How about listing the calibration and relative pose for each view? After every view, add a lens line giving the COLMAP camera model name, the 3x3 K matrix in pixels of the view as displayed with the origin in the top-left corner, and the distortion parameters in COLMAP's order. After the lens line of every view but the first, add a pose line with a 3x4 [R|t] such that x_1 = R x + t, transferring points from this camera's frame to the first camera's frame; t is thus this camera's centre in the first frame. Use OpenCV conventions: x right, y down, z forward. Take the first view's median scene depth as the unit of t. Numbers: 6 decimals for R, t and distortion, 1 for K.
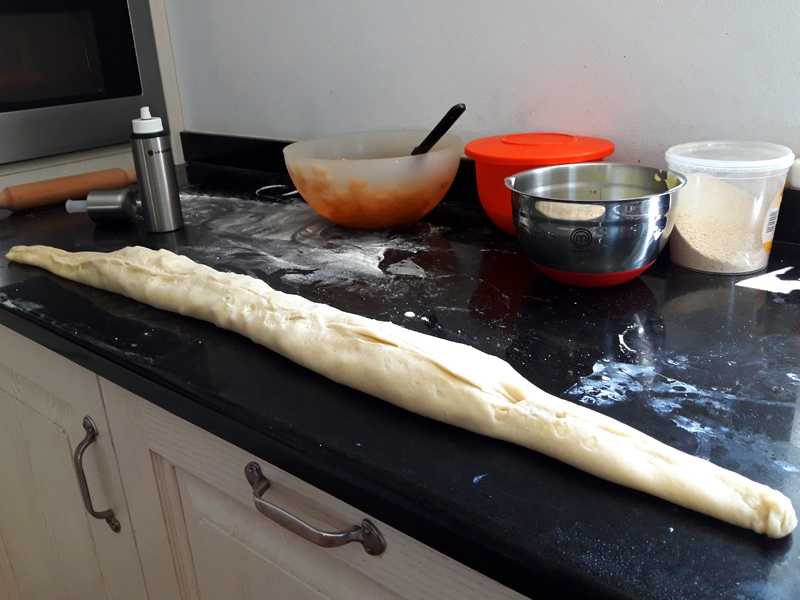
lens RADIAL K [[663.1, 0, 404.3], [0, 663.1, 296.2], [0, 0, 1]] dist [0.080999, 0.001267]
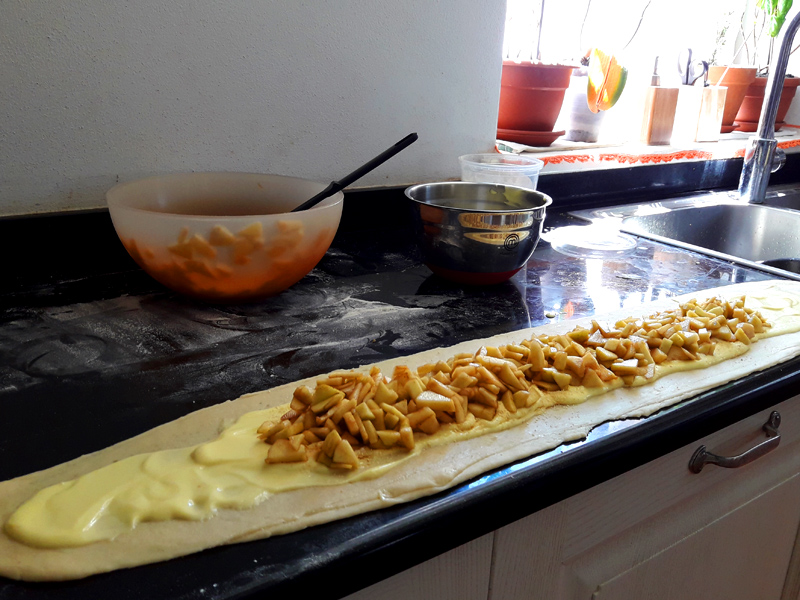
lens RADIAL K [[663.1, 0, 403.0], [0, 663.1, 302.3], [0, 0, 1]] dist [0.080999, 0.001267]
pose [[0.316166, -0.270933, 0.909195, -0.810762], [0.315996, 0.933705, 0.168351, -0.193526], [-0.894531, 0.234075, 0.380819, 0.610201]]
